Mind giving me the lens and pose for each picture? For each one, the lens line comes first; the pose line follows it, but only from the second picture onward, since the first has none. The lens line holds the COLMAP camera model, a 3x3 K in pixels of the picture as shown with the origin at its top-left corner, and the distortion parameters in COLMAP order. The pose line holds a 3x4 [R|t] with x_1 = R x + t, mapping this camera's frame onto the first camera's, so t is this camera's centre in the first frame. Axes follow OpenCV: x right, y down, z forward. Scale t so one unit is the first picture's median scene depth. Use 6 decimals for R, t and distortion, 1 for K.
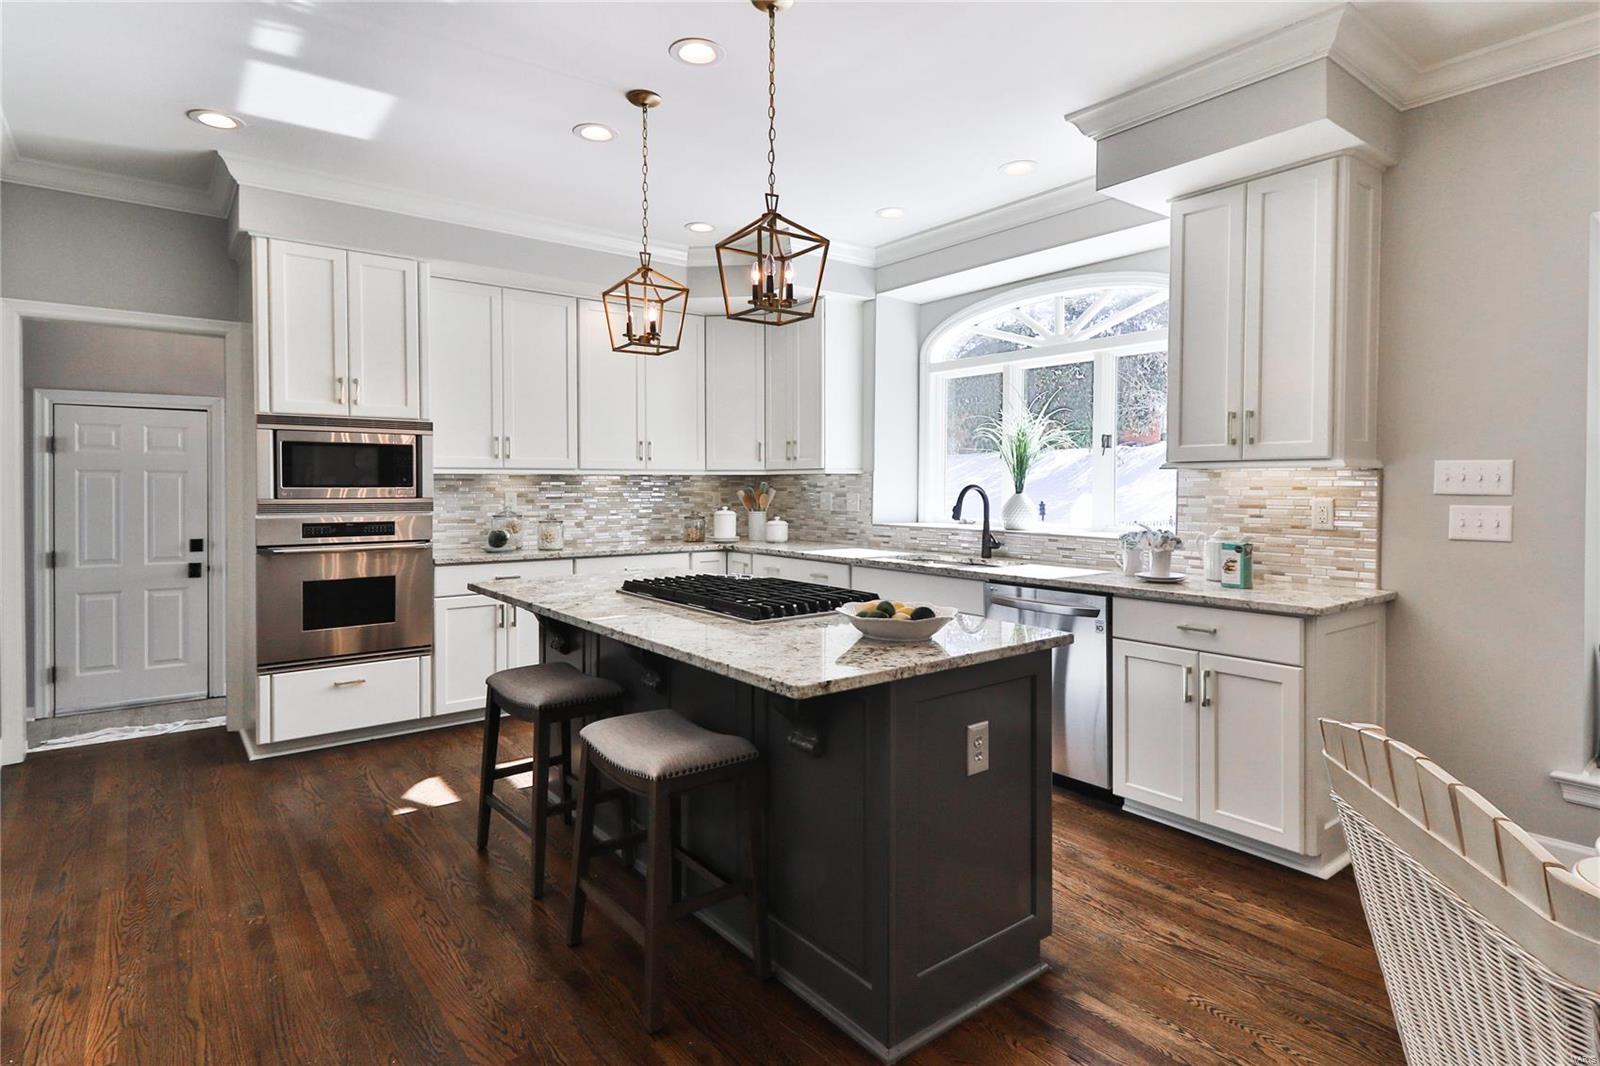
lens RADIAL K [[824.7, 0, 806.9], [0, 824.7, 492.9], [0, 0, 1]] dist [0.029058, 0.000234]
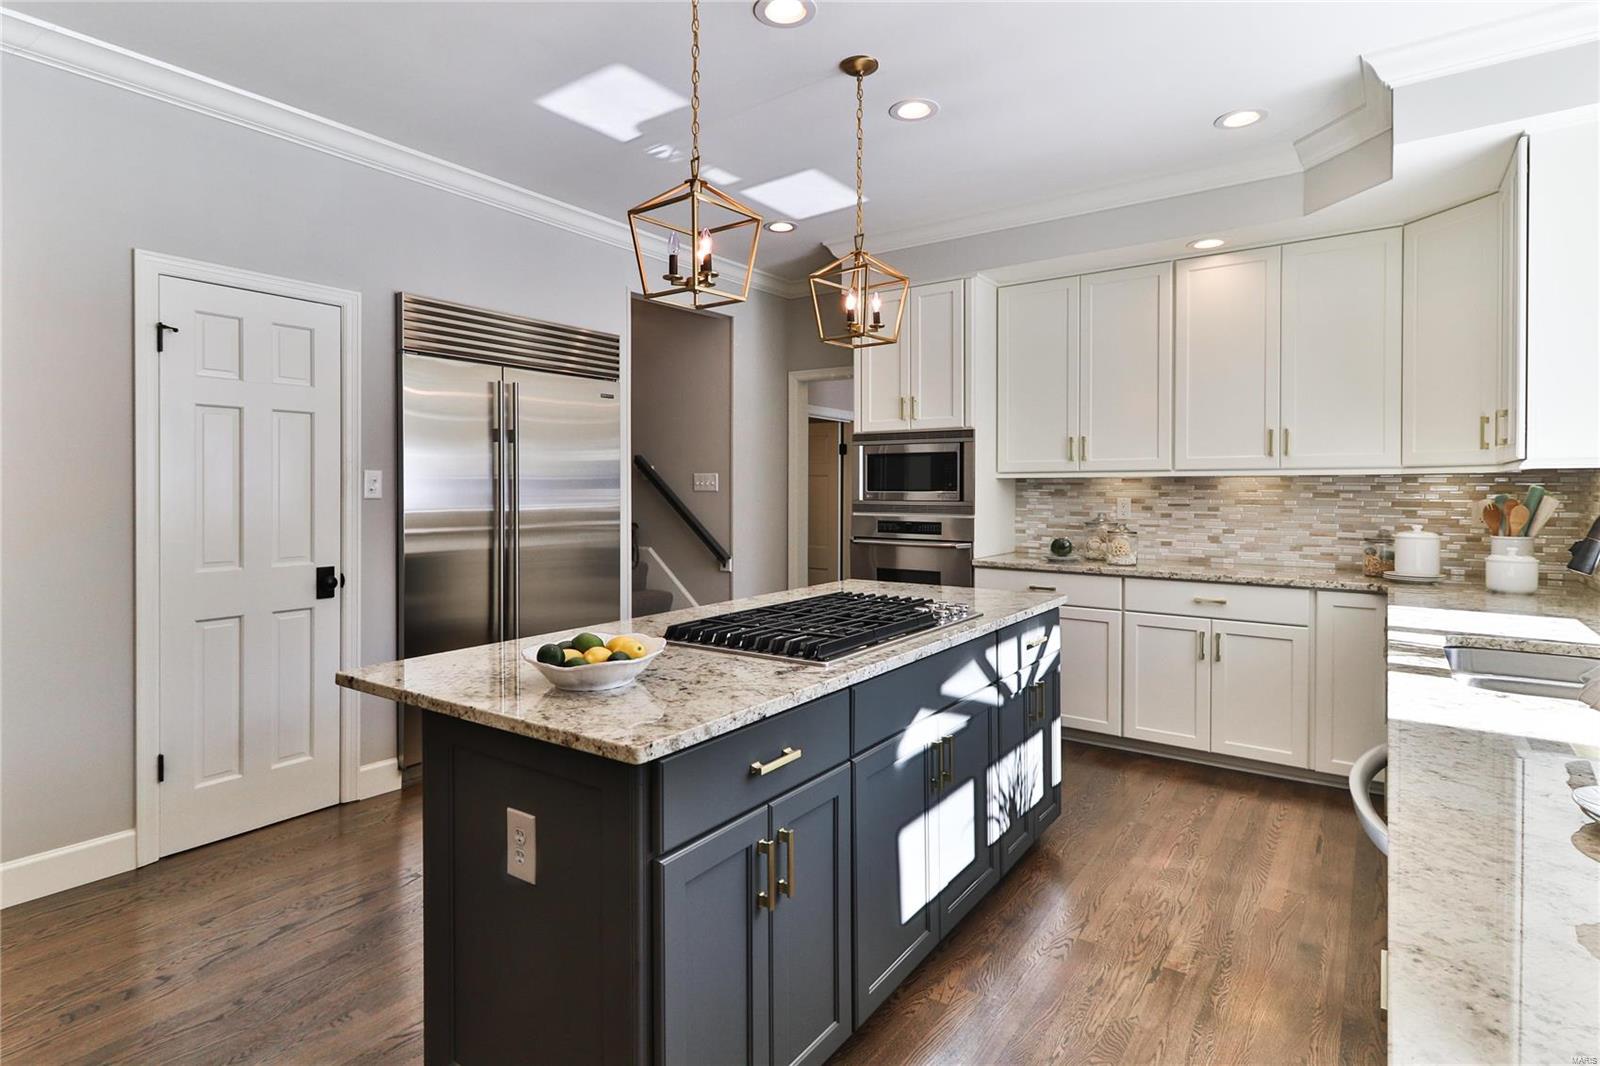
lens RADIAL K [[824.7, 0, 806.9], [0, 824.7, 492.9], [0, 0, 1]] dist [0.029058, 0.000234]
pose [[0.281519, 0.005736, -0.959539, 0.486458], [-0.009748, 0.999948, 0.003118, -0.006212], [0.959506, 0.008476, 0.281560, 0.507370]]
